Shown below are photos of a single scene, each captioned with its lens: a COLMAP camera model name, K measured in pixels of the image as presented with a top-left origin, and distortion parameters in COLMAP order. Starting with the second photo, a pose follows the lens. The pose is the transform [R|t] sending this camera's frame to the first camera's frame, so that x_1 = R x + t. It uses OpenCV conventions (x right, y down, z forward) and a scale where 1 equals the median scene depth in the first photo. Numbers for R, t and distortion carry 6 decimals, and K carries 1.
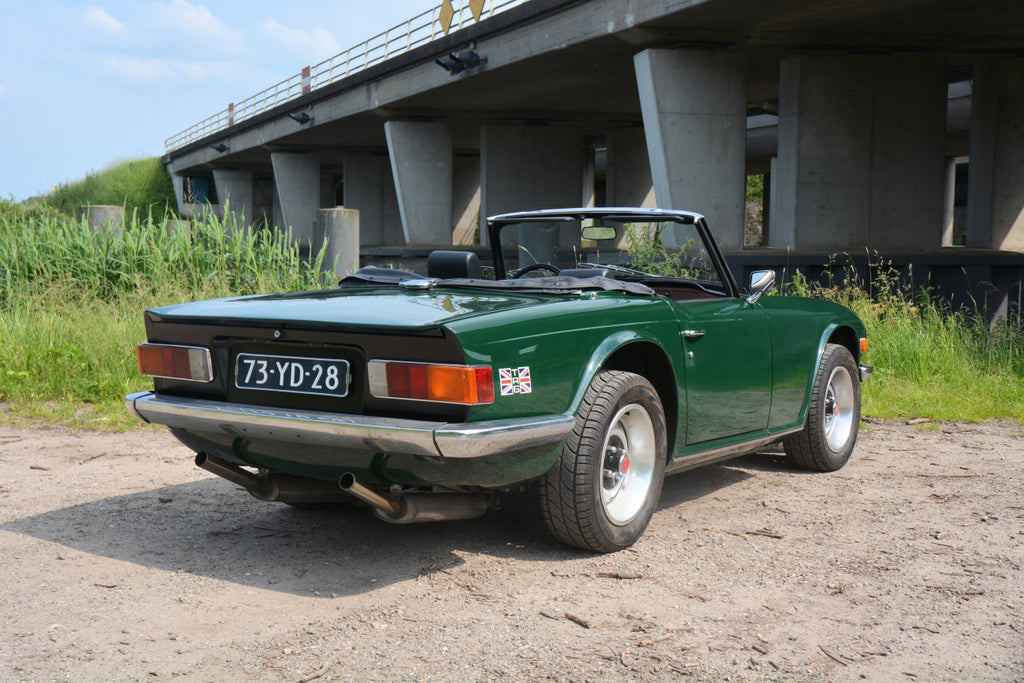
lens RADIAL K [[1346.3, 0, 487.9], [0, 1346.3, 342.4], [0, 0, 1]] dist [0.064965, 0.047059]
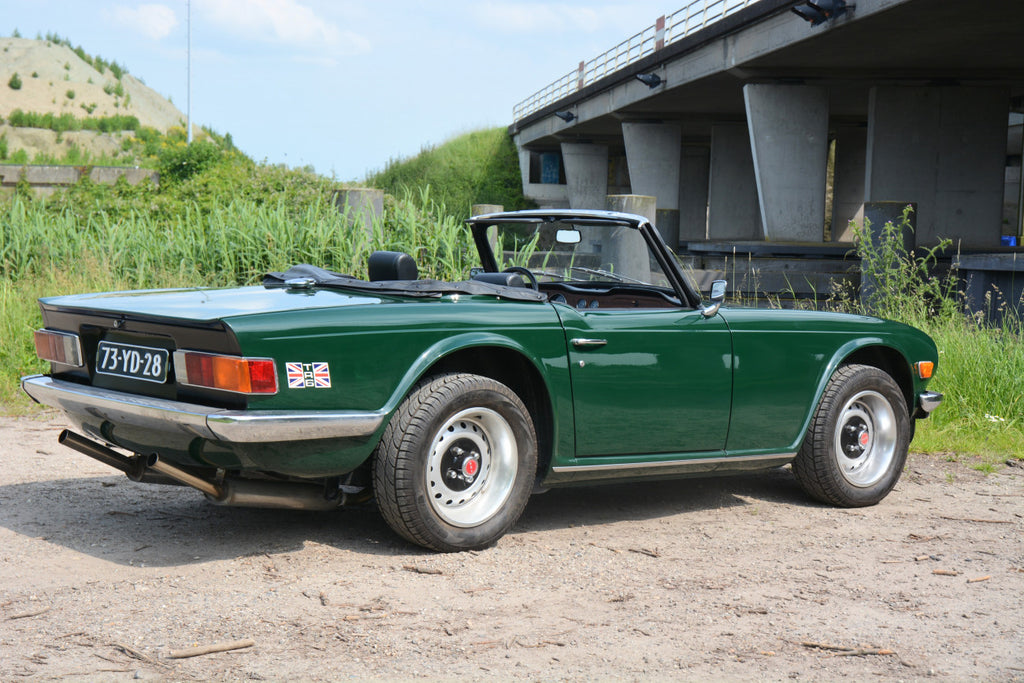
lens RADIAL K [[1780.1, 0, 512.0], [0, 1780.1, 341.5], [0, 0, 1]] dist [0.163100, 0.123310]
pose [[0.959071, 0.037414, -0.280683, 0.434812], [-0.040946, 0.999139, -0.006727, 0.003716], [0.280190, 0.017945, 0.959777, -0.235908]]
